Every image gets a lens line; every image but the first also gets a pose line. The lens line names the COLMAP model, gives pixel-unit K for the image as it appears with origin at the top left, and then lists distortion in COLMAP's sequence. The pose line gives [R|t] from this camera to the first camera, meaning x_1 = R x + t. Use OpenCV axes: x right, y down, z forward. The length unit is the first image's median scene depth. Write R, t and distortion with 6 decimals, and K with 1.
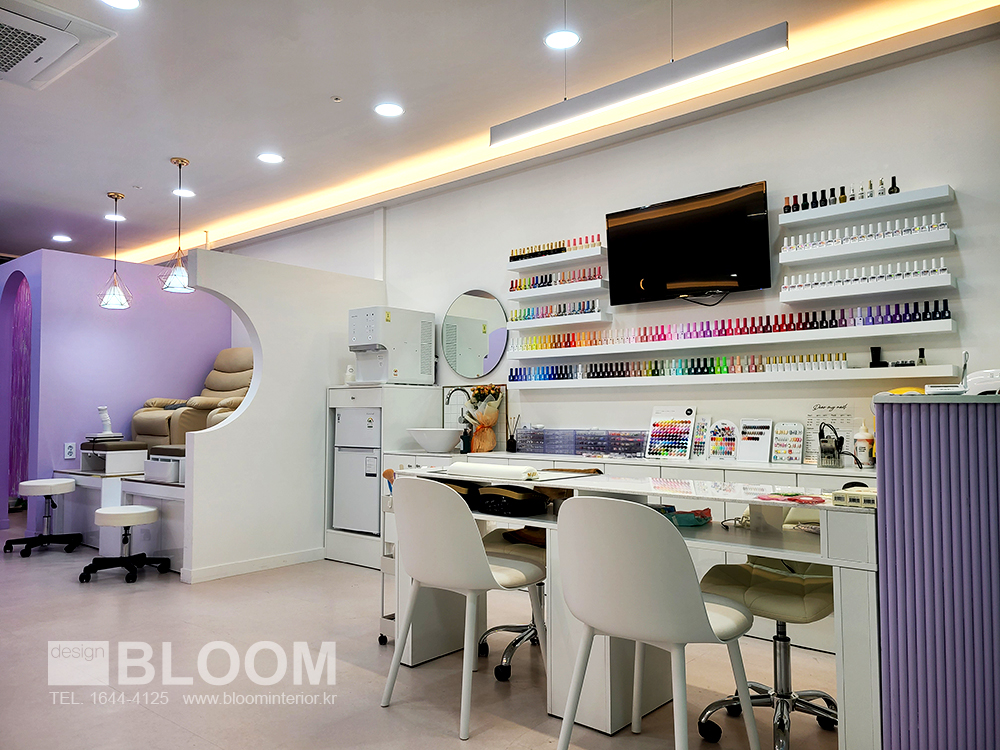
lens RADIAL K [[758.2, 0, 485.0], [0, 758.2, 378.9], [0, 0, 1]] dist [0.077475, -0.036484]
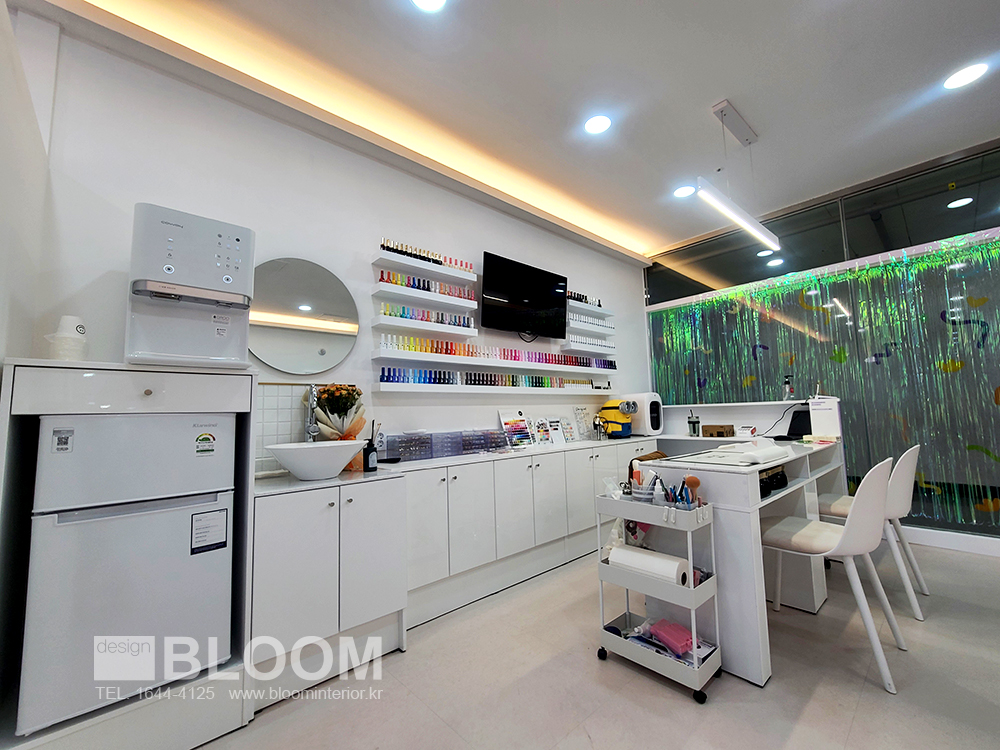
lens RADIAL K [[418.1, 0, 504.9], [0, 418.1, 374.3], [0, 0, 1]] dist [0.008938, 0.001366]
pose [[0.098124, 0.091871, 0.990924, -0.513212], [-0.016772, 0.995741, -0.090657, 0.042217], [-0.995033, -0.007724, 0.099247, 0.959242]]
